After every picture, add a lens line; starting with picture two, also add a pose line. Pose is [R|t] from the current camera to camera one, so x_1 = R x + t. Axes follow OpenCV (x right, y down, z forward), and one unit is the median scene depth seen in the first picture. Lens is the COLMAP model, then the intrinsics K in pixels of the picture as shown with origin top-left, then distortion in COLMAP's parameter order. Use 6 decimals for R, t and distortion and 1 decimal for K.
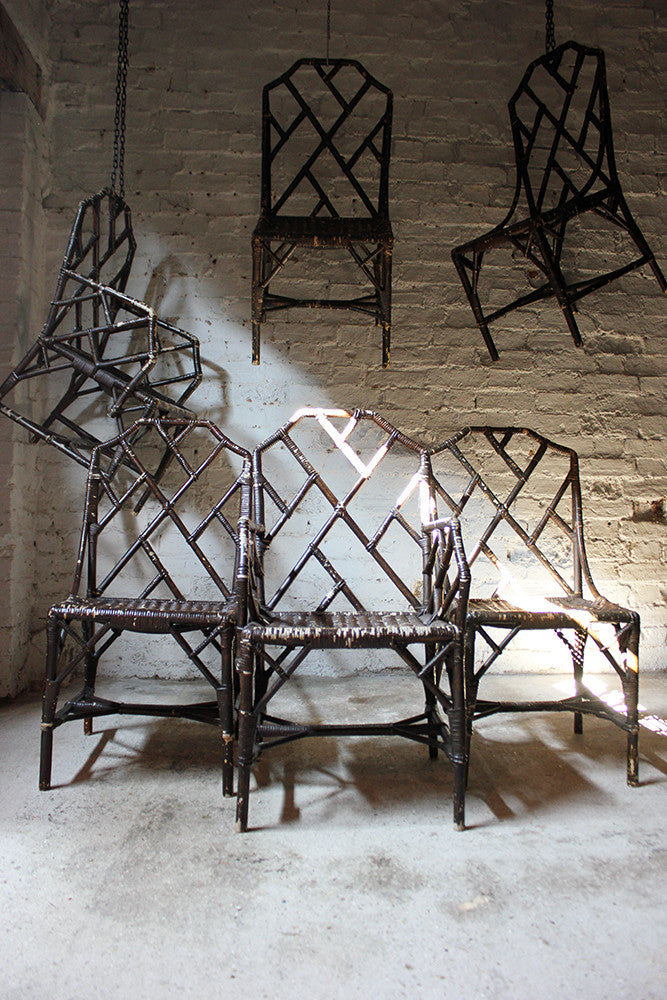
lens RADIAL K [[843.1, 0, 334.5], [0, 843.1, 505.4], [0, 0, 1]] dist [-0.167432, 0.149858]
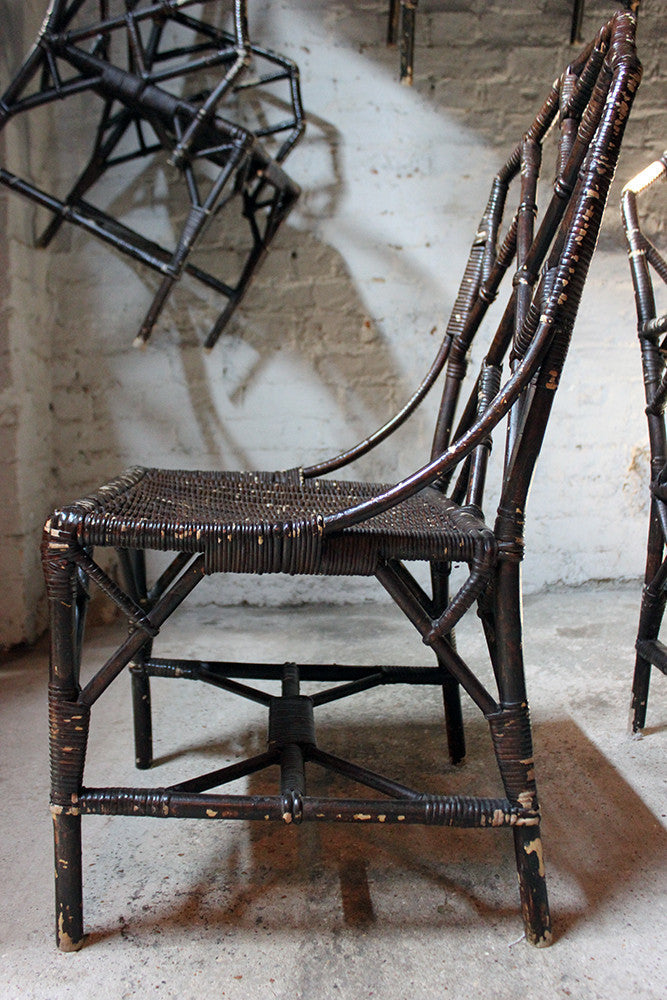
lens RADIAL K [[917.2, 0, 333.5], [0, 917.2, 500.0], [0, 0, 1]] dist [-0.140744, 0.138584]
pose [[0.998728, -0.026856, -0.042686, -0.114134], [0.031484, 0.993238, 0.111748, 0.047372], [0.039396, -0.112949, 0.992819, 0.298459]]
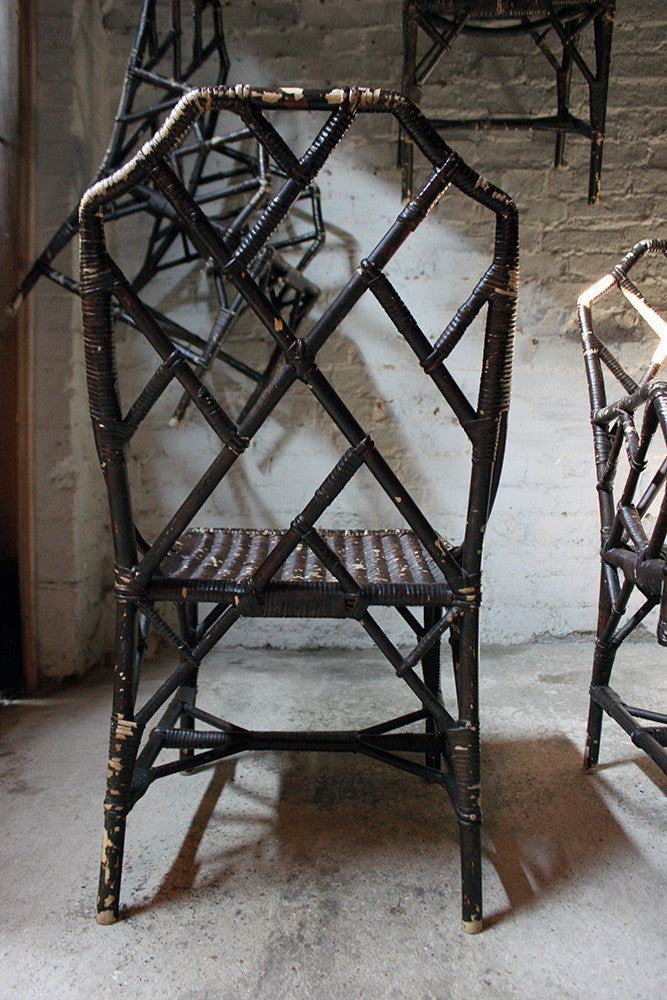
lens RADIAL K [[832.0, 0, 329.6], [0, 832.0, 503.7], [0, 0, 1]] dist [-0.161843, 0.143208]
pose [[0.994951, -0.014451, -0.099316, -0.084763], [0.019514, 0.998548, 0.050204, 0.041562], [0.098447, -0.051888, 0.993789, 0.271814]]
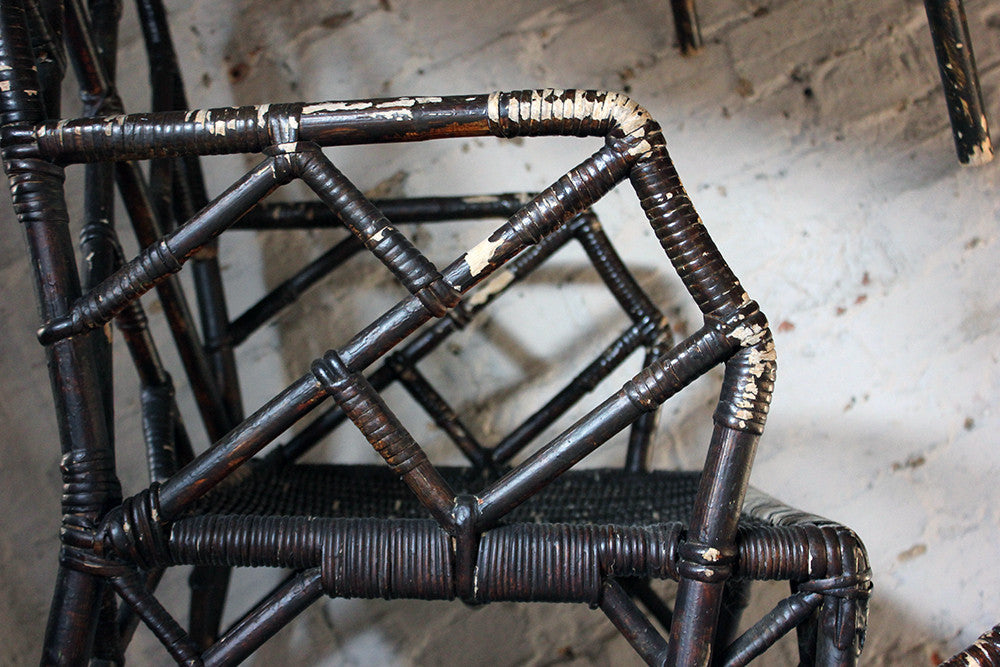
lens RADIAL K [[1430.1, 0, 501.1], [0, 1430.1, 332.7], [0, 0, 1]] dist [-0.014724, -0.021556]
pose [[0.873809, -0.469596, 0.126247, -0.249170], [0.476316, 0.878834, -0.027821, -0.160330], [-0.097886, 0.084444, 0.991609, 0.575372]]
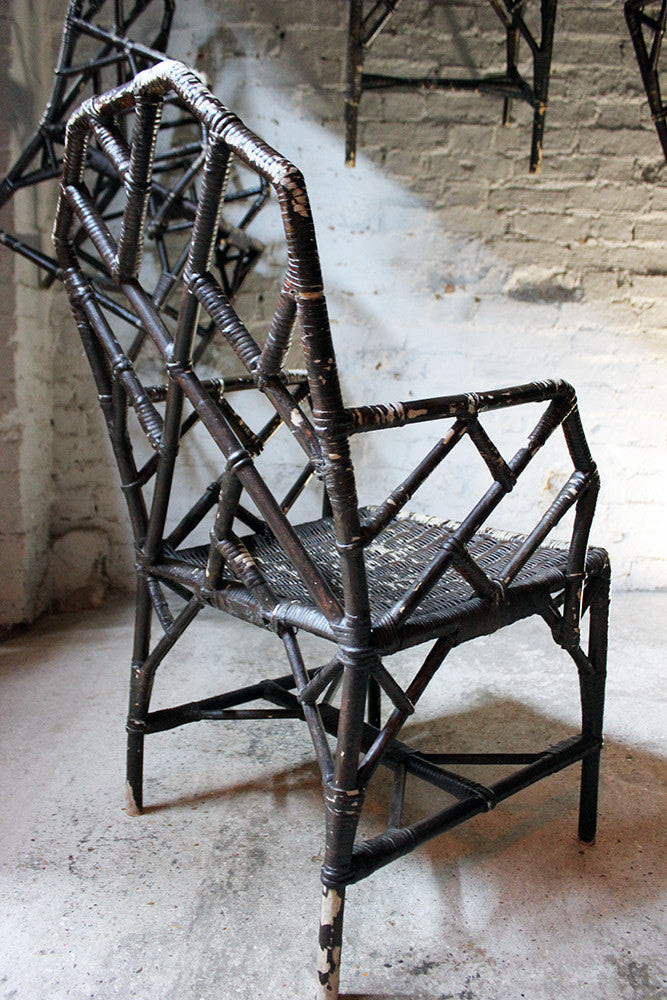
lens RADIAL K [[839.7, 0, 335.5], [0, 839.7, 506.5], [0, 0, 1]] dist [-0.165239, 0.146090]
pose [[0.999167, 0.004471, -0.040557, -0.069801], [0.001617, 0.988856, 0.148867, 0.010289], [0.040770, -0.148809, 0.988025, 0.248552]]
